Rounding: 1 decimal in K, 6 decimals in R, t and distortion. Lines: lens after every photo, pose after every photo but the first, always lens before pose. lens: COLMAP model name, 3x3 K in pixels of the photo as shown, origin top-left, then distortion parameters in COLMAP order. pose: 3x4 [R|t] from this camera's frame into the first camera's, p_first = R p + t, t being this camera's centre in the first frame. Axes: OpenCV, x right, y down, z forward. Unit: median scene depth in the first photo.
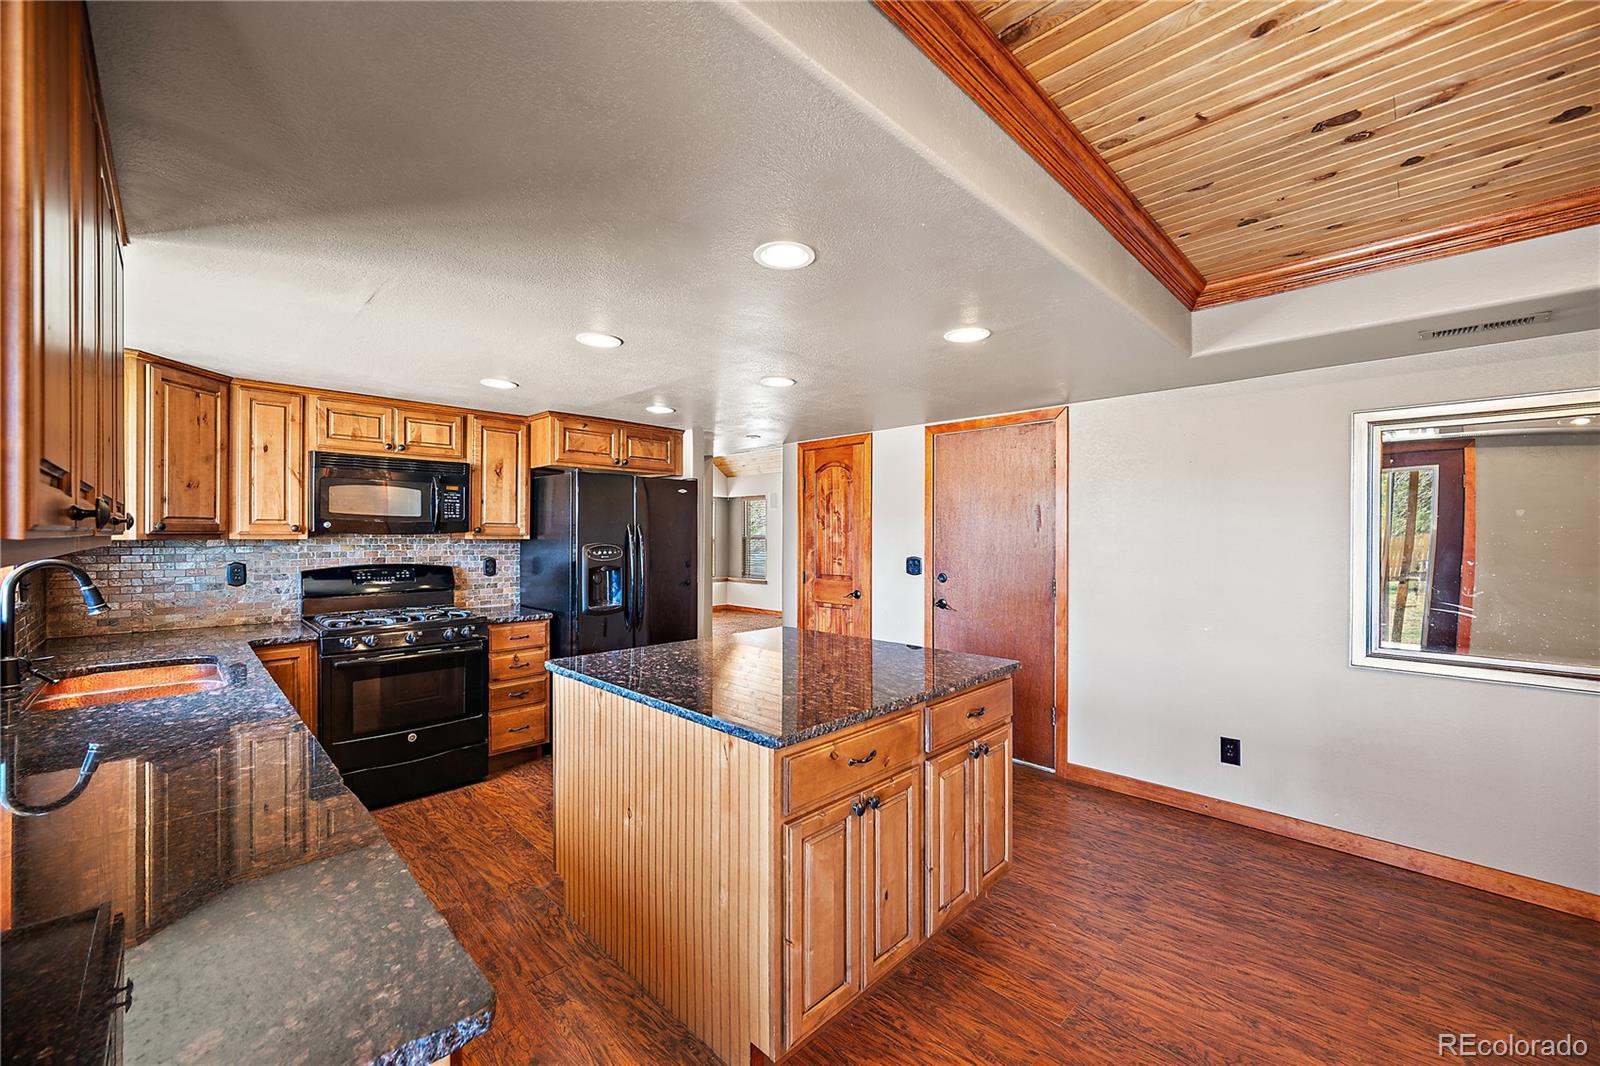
lens RADIAL K [[627.8, 0, 793.5], [0, 627.8, 540.0], [0, 0, 1]] dist [-0.001506, 0.000532]
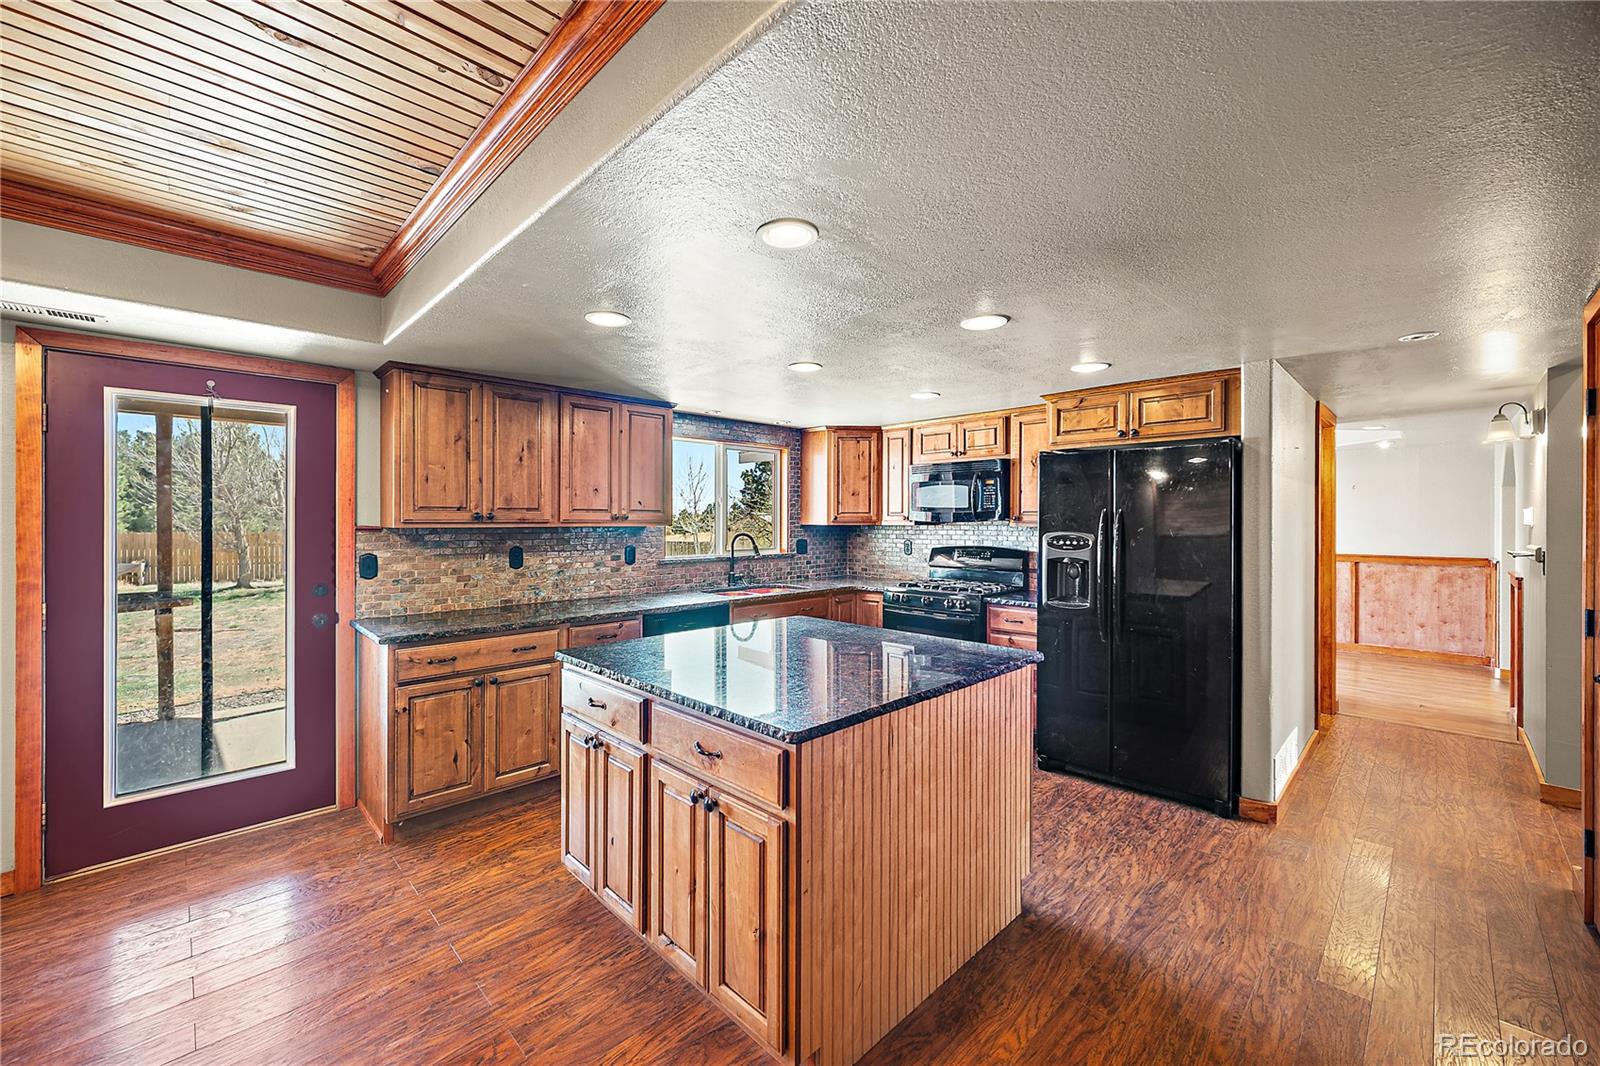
lens RADIAL K [[627.8, 0, 800.8], [0, 627.8, 531.4], [0, 0, 1]] dist [-0.001506, 0.000532]
pose [[0.000763, 0.012645, -0.999920, 0.655683], [-0.012309, 0.999844, 0.012635, -0.002140], [0.999924, 0.012298, 0.000918, 0.689800]]
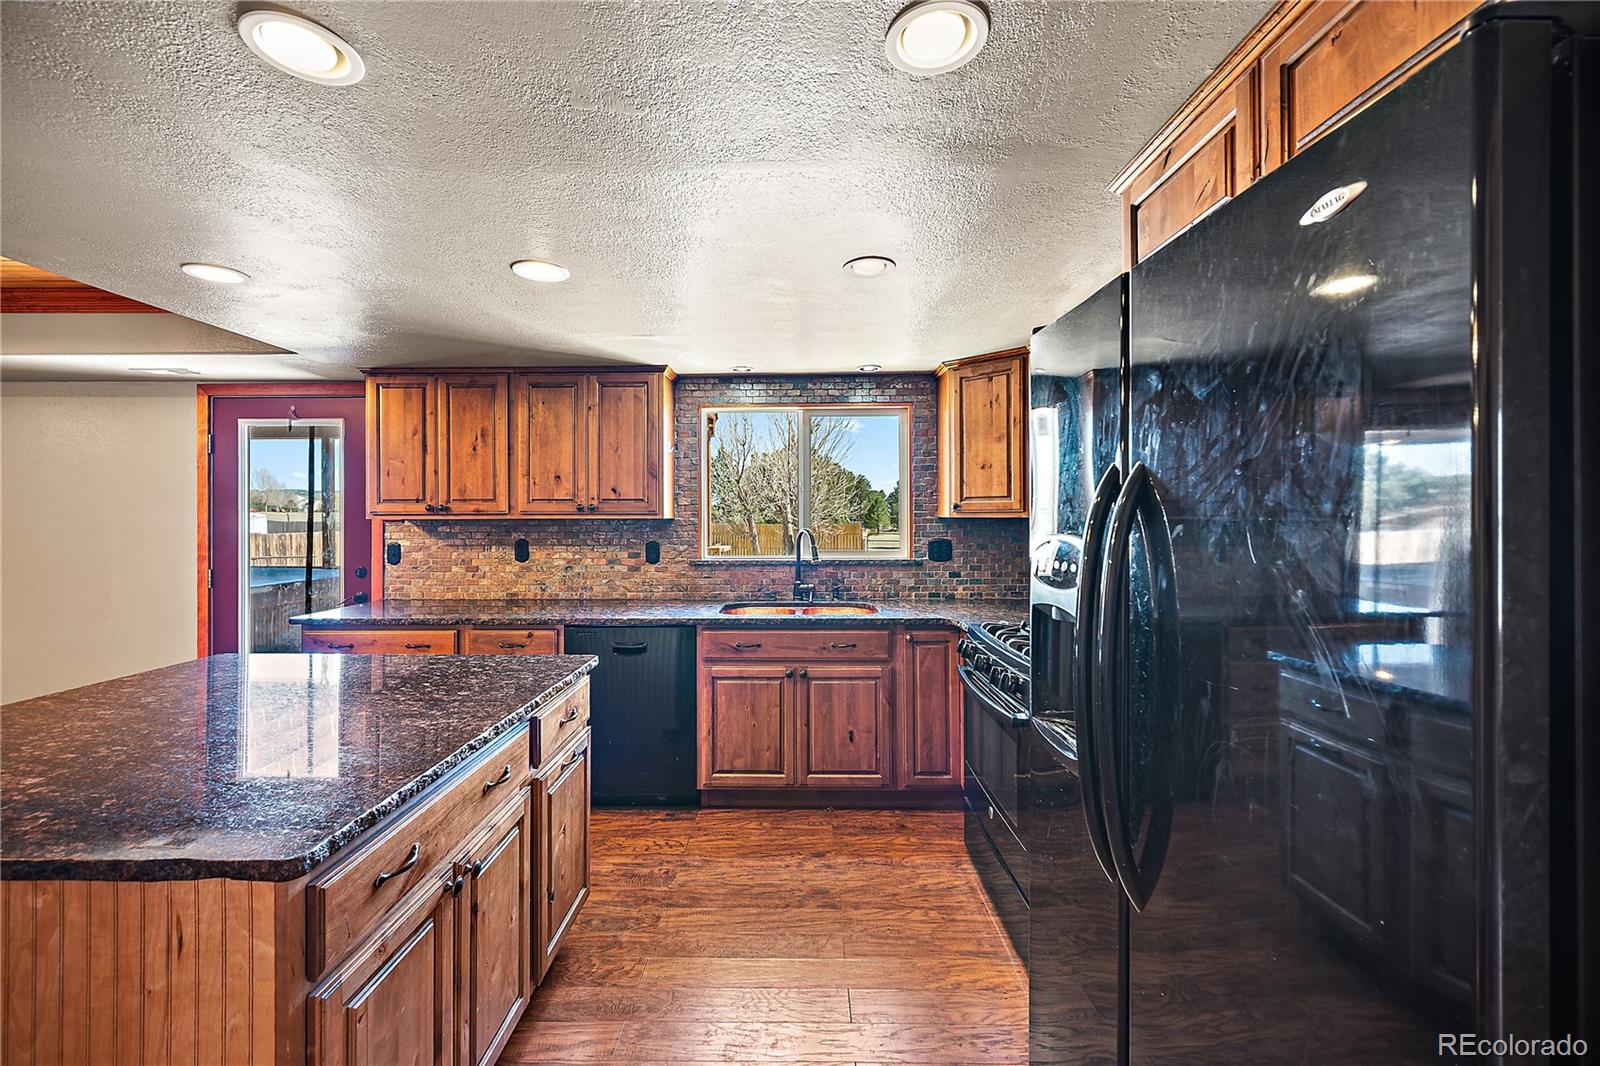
lens RADIAL K [[627.8, 0, 797.1], [0, 627.8, 511.0], [0, 0, 1]] dist [-0.001506, 0.000532]
pose [[-0.709638, -0.005601, -0.704544, 0.016990], [-0.008430, 0.999964, 0.000540, -0.007548], [0.704516, 0.006323, -0.709660, 1.245738]]
